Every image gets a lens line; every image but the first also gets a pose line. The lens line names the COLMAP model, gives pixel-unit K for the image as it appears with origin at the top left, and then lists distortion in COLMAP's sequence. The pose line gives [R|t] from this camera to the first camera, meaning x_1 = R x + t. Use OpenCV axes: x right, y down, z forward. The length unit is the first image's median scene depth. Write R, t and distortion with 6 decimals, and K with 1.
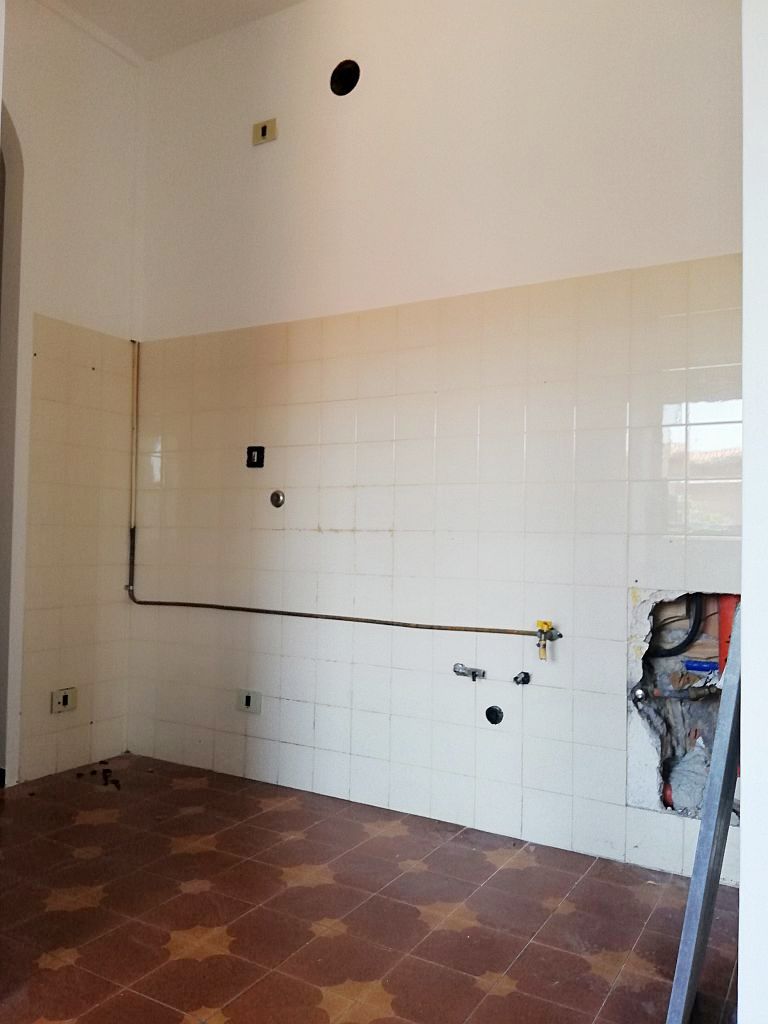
lens RADIAL K [[778.6, 0, 381.2], [0, 778.6, 512.8], [0, 0, 1]] dist [-0.006014, -0.029913]
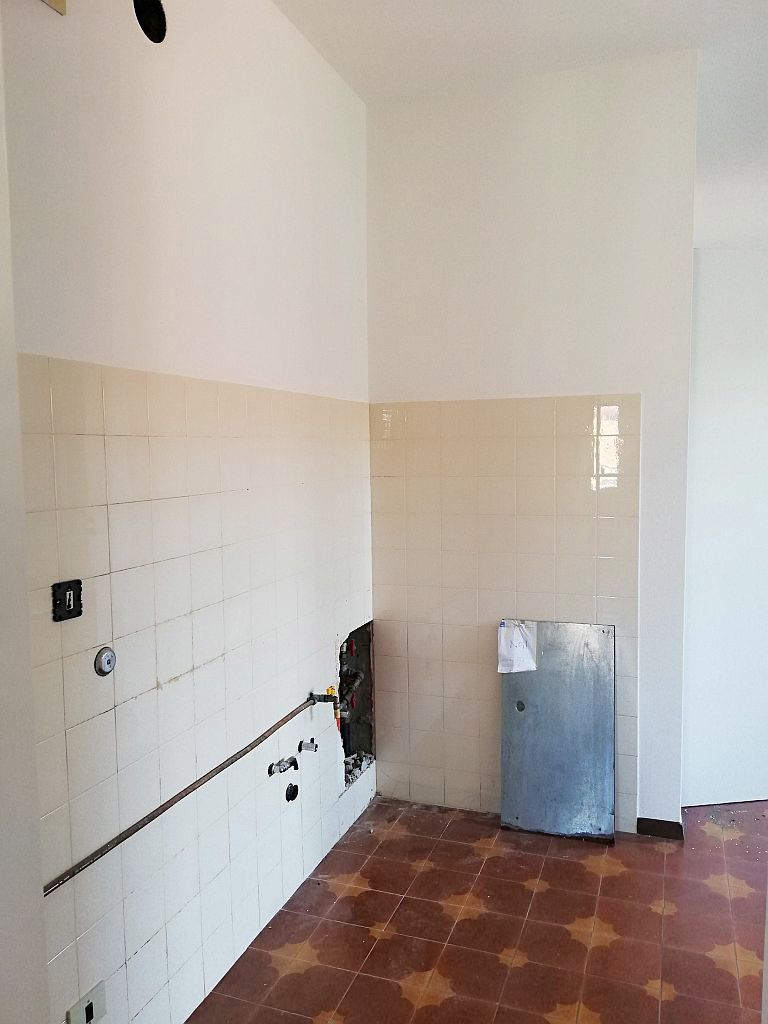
lens RADIAL K [[778.6, 0, 386.5], [0, 778.6, 503.8], [0, 0, 1]] dist [-0.006014, -0.029913]
pose [[-0.180686, -0.092608, 0.979171, -0.822566], [-0.026959, 0.995650, 0.089191, -0.217990], [-0.983171, -0.010282, -0.182396, 0.981636]]
